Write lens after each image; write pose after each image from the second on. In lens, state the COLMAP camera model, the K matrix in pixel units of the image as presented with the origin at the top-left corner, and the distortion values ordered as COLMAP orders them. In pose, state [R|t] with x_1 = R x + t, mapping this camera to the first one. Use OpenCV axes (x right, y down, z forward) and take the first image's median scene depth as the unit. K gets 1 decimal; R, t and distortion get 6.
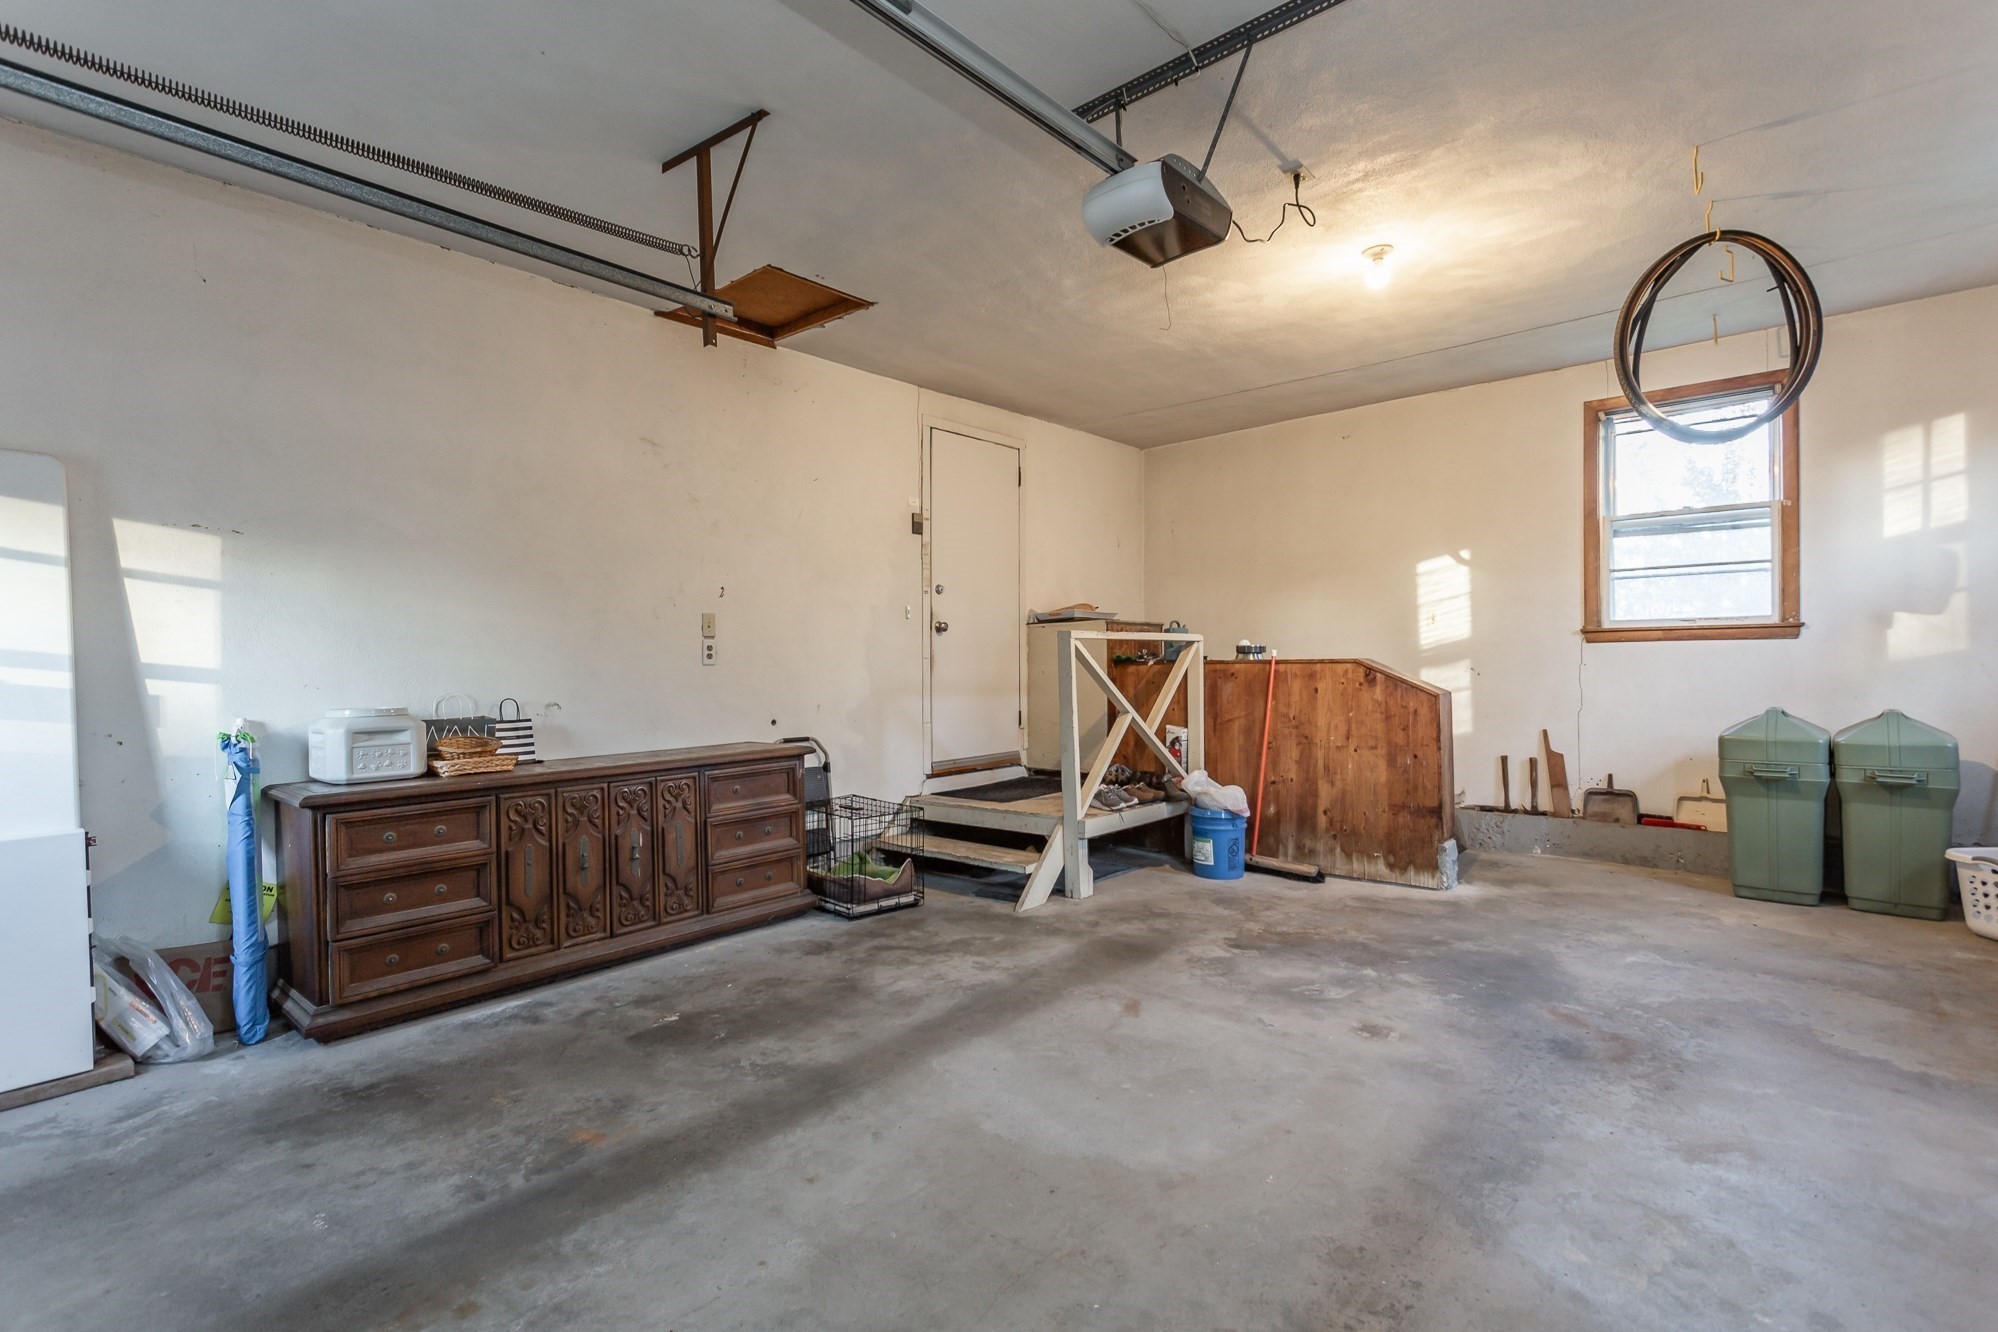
lens RADIAL K [[961.9, 0, 974.4], [0, 961.9, 657.1], [0, 0, 1]] dist [-0.002109, -0.000384]
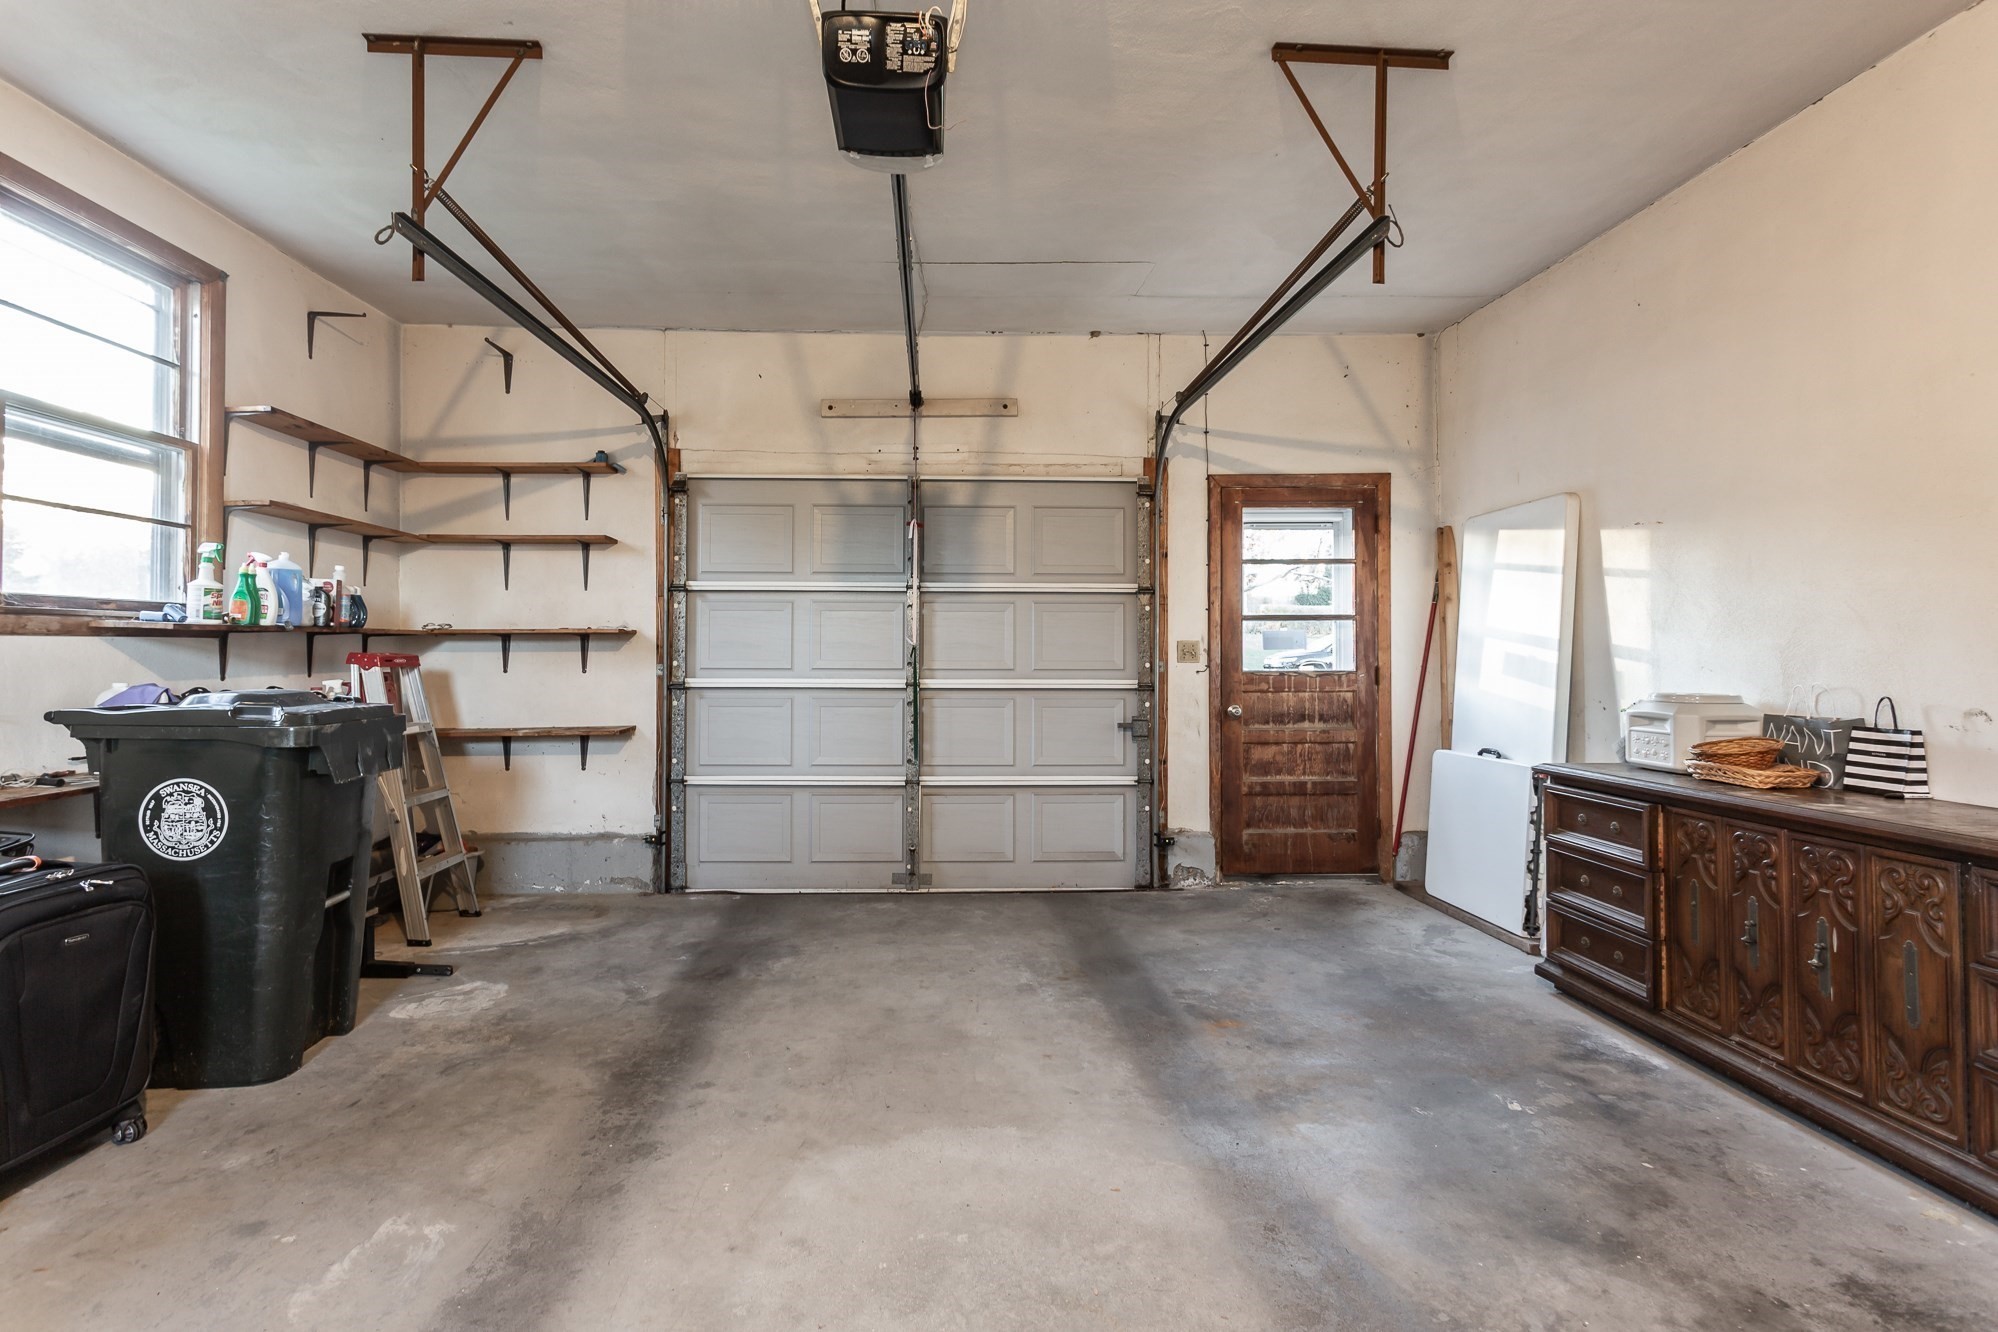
lens RADIAL K [[961.9, 0, 974.4], [0, 961.9, 657.1], [0, 0, 1]] dist [-0.002109, -0.000384]
pose [[-0.711806, 0.018376, -0.702136, 0.560984], [0.017109, 0.999815, 0.008822, -0.001939], [0.702168, -0.005733, -0.711988, 1.307291]]
